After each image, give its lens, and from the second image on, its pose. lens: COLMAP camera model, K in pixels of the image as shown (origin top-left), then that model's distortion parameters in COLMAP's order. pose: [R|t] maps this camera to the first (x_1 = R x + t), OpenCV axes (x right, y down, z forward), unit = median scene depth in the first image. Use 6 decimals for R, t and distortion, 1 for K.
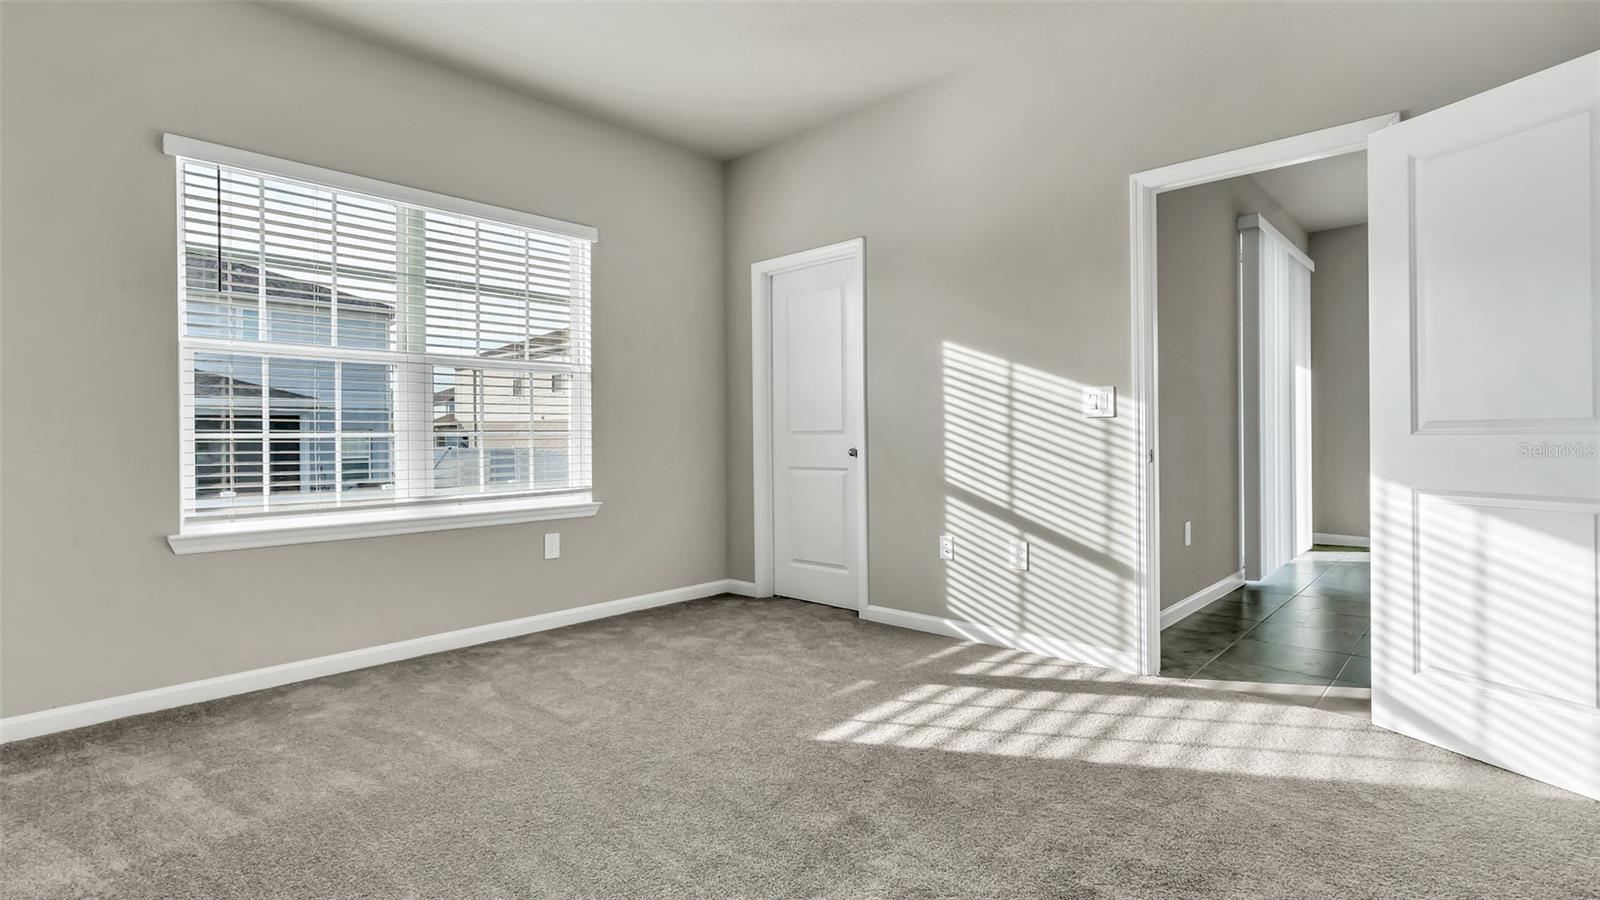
lens RADIAL K [[763.8, 0, 829.3], [0, 763.8, 438.7], [0, 0, 1]] dist [0.001809, 0.000107]
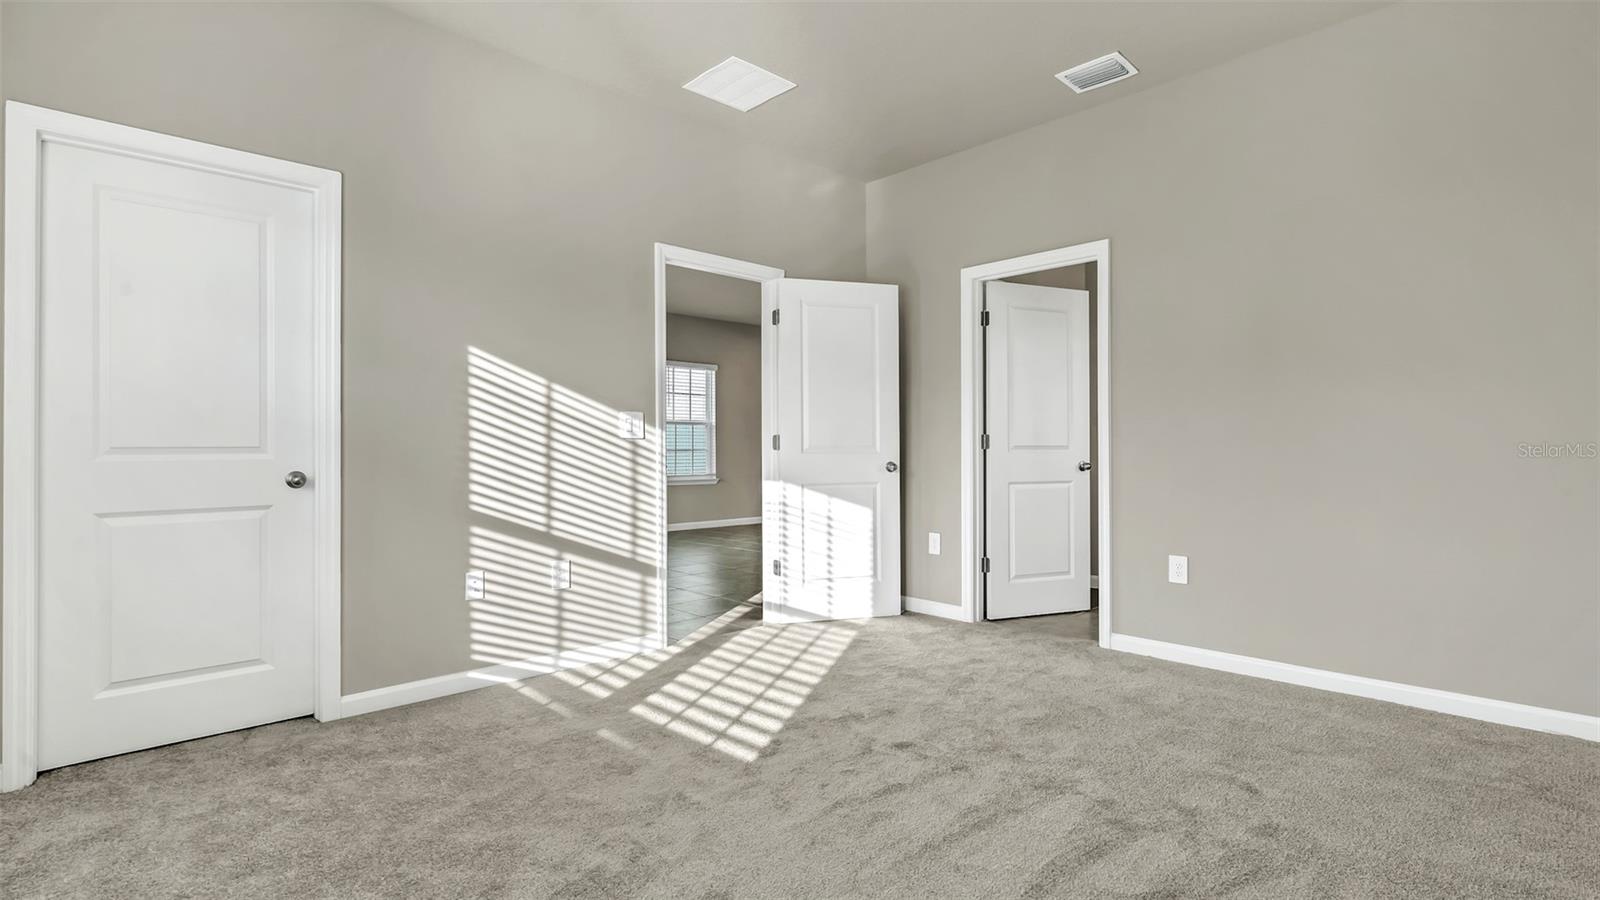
lens RADIAL K [[763.7, 0, 800.0], [0, 763.7, 450.0], [0, 0, 1]] dist [0.000500, 0.001652]
pose [[0.061008, 0.004323, 0.998128, -0.722260], [0.003020, 0.999985, -0.004516, -0.006310], [-0.998133, 0.003290, 0.060994, 0.618299]]
